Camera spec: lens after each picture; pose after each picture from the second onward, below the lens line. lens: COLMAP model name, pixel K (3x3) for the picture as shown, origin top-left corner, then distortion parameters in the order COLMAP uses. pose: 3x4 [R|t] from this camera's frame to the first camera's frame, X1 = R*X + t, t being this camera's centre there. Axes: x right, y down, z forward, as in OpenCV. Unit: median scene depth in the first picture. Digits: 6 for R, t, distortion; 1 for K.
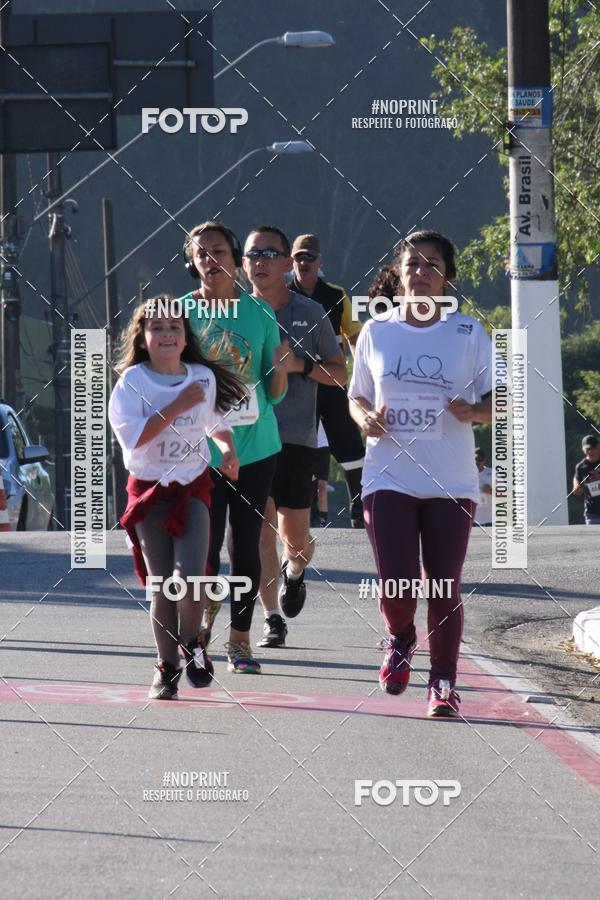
lens RADIAL K [[5908.5, 0, 295.5], [0, 5908.5, 461.1], [0, 0, 1]] dist [2.019252, -6.800810]
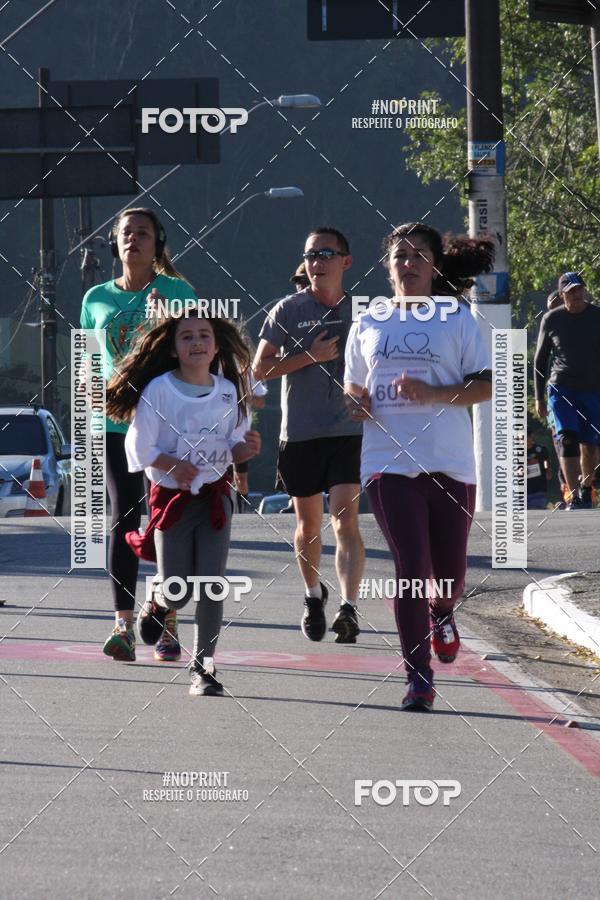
lens RADIAL K [[5827.0, 0, 283.7], [0, 5827.0, 448.9], [0, 0, 1]] dist [2.284841, -28.061180]
pose [[0.999992, -0.001342, -0.003762, 0.003331], [0.001354, 0.999995, 0.003025, -0.005100], [0.003757, -0.003030, 0.999988, -0.168660]]
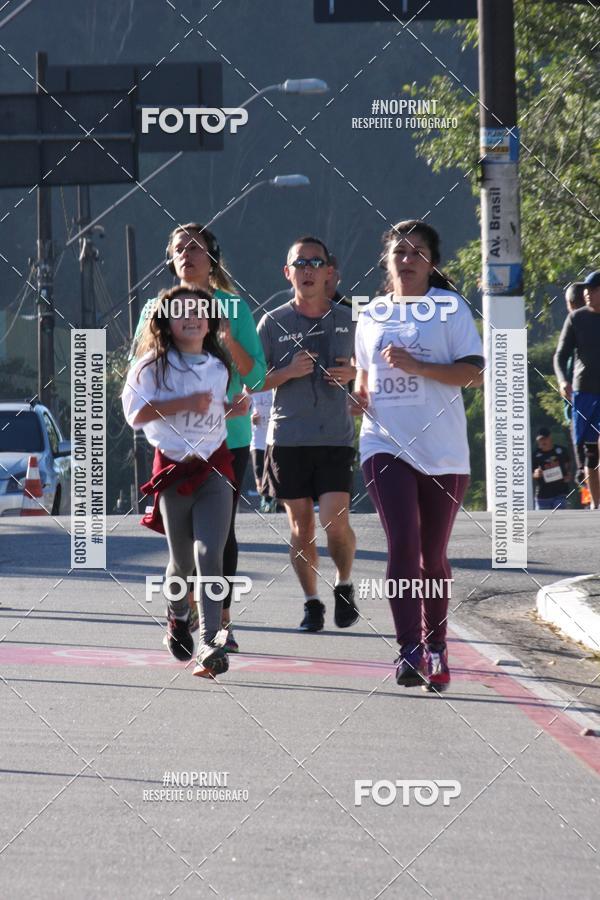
lens RADIAL K [[5824.8, 0, 271.6], [0, 5824.8, 451.8], [0, 0, 1]] dist [2.353259, -35.664872]
pose [[0.999982, 0.000095, -0.006033, 0.002413], [-0.000079, 0.999997, 0.002603, -0.003439], [0.006033, -0.002603, 0.999978, -0.128037]]
